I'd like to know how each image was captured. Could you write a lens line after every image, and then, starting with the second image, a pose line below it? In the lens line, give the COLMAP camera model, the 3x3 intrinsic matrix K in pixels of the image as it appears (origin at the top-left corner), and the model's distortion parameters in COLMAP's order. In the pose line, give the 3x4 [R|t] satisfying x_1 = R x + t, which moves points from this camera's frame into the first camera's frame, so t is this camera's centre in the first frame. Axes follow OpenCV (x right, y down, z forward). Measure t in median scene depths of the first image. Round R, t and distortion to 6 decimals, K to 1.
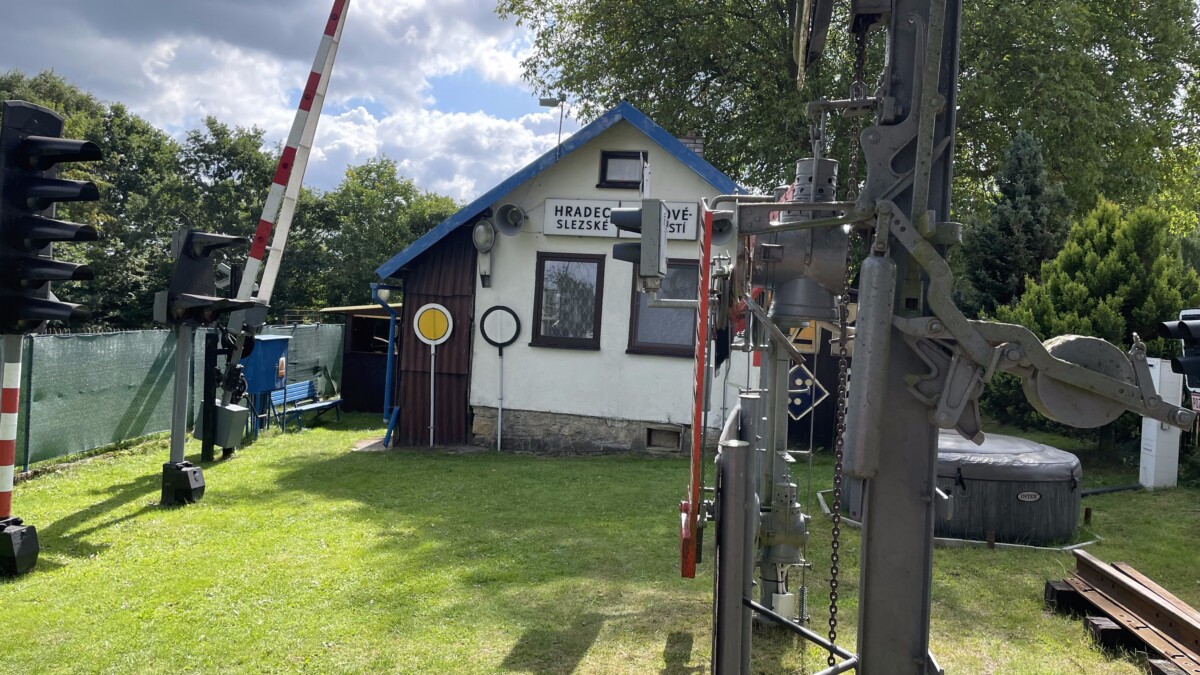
lens RADIAL K [[914.8, 0, 590.1], [0, 914.8, 318.0], [0, 0, 1]] dist [0.104086, -0.125141]
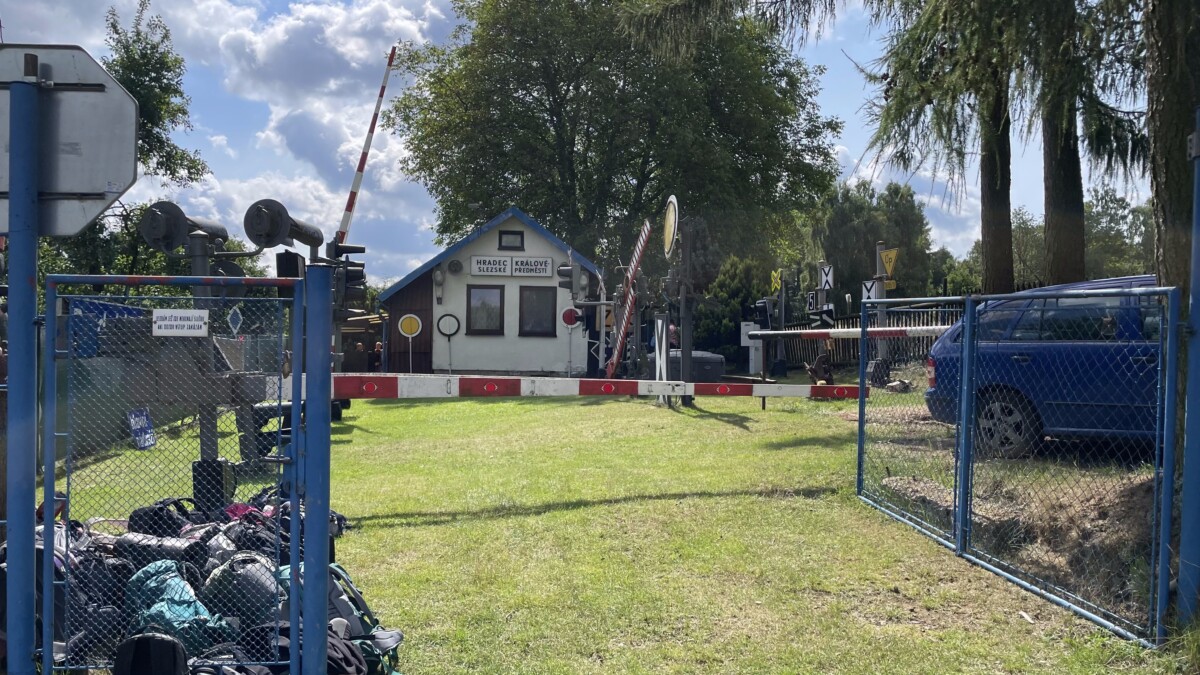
lens RADIAL K [[914.8, 0, 590.1], [0, 914.8, 318.0], [0, 0, 1]] dist [0.104086, -0.125141]
pose [[0.950691, -0.035995, 0.308045, -0.397700], [0.044628, 0.998782, -0.021025, 0.046647], [-0.306913, 0.033736, 0.951139, -0.852048]]
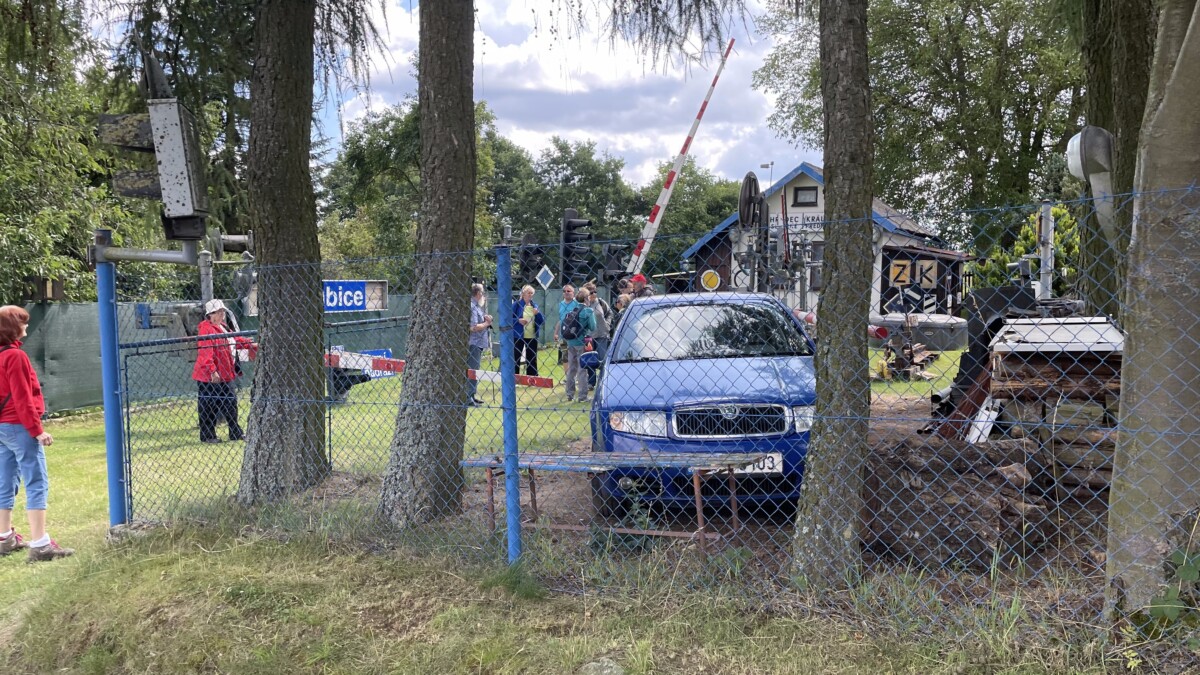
lens RADIAL K [[914.8, 0, 590.1], [0, 914.8, 318.0], [0, 0, 1]] dist [0.104086, -0.125141]
pose [[0.946013, -0.022212, -0.323366, 0.227003], [0.033575, 0.998998, 0.029604, 0.022144], [0.322384, -0.038862, 0.945811, -0.992920]]
